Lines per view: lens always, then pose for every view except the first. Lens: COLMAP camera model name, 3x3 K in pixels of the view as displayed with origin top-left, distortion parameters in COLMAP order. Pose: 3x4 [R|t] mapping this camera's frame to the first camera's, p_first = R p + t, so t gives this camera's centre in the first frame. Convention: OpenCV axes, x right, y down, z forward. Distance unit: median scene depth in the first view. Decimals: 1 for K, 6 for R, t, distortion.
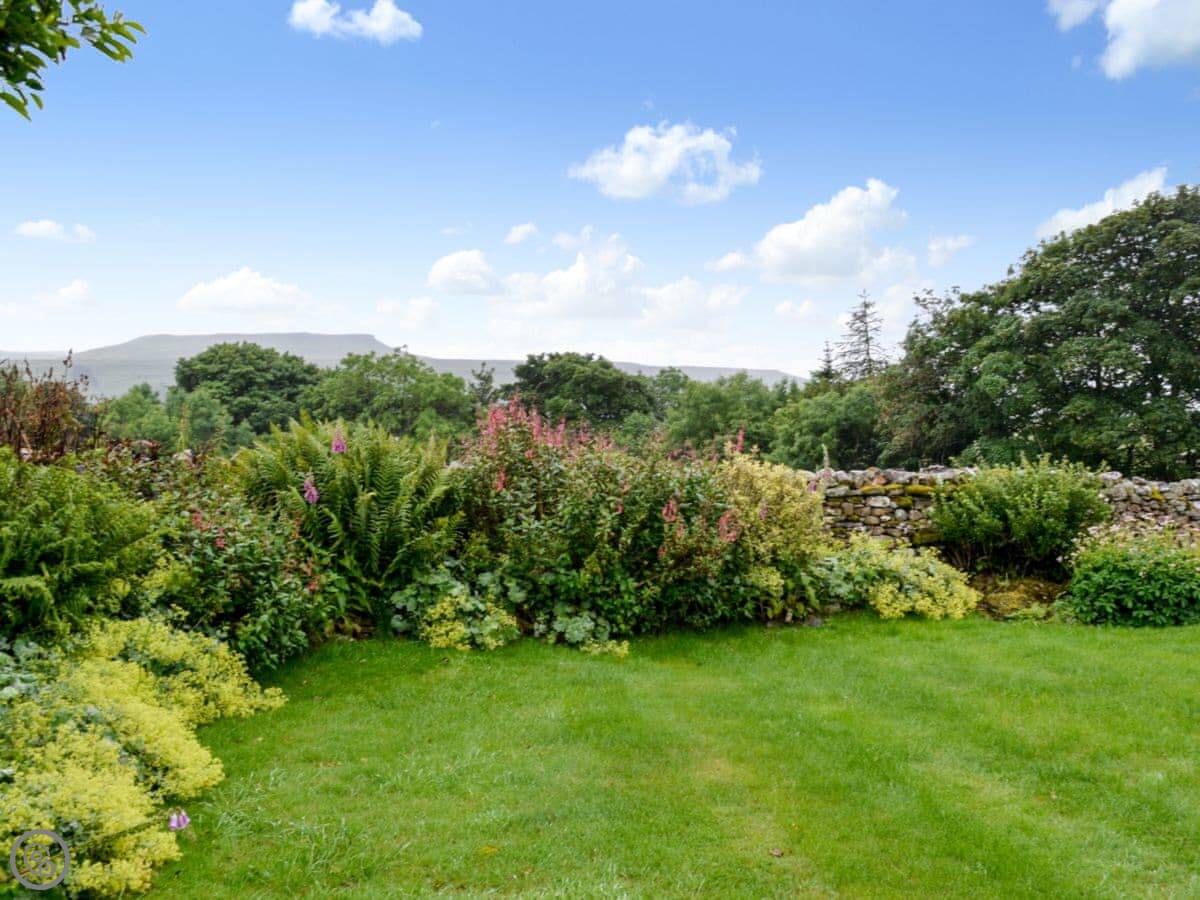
lens RADIAL K [[1429.9, 0, 600.0], [0, 1429.9, 450.0], [0, 0, 1]] dist [-0.008990, -0.022299]
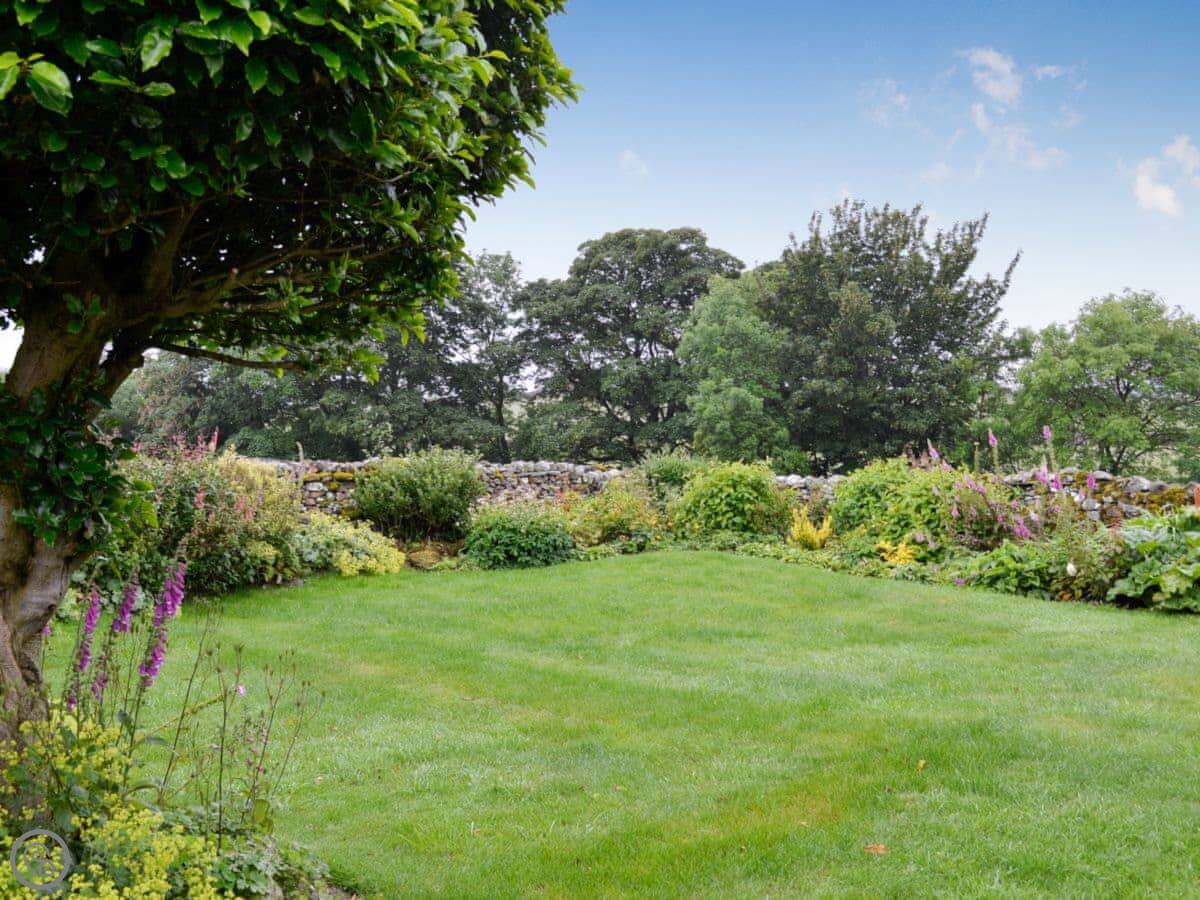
lens RADIAL K [[1429.9, 0, 600.0], [0, 1429.9, 450.0], [0, 0, 1]] dist [-0.008990, -0.022299]
pose [[0.849819, -0.025618, 0.526452, -0.273841], [0.020744, 0.999670, 0.015161, -0.010657], [-0.526667, -0.001963, 0.850069, -0.212159]]
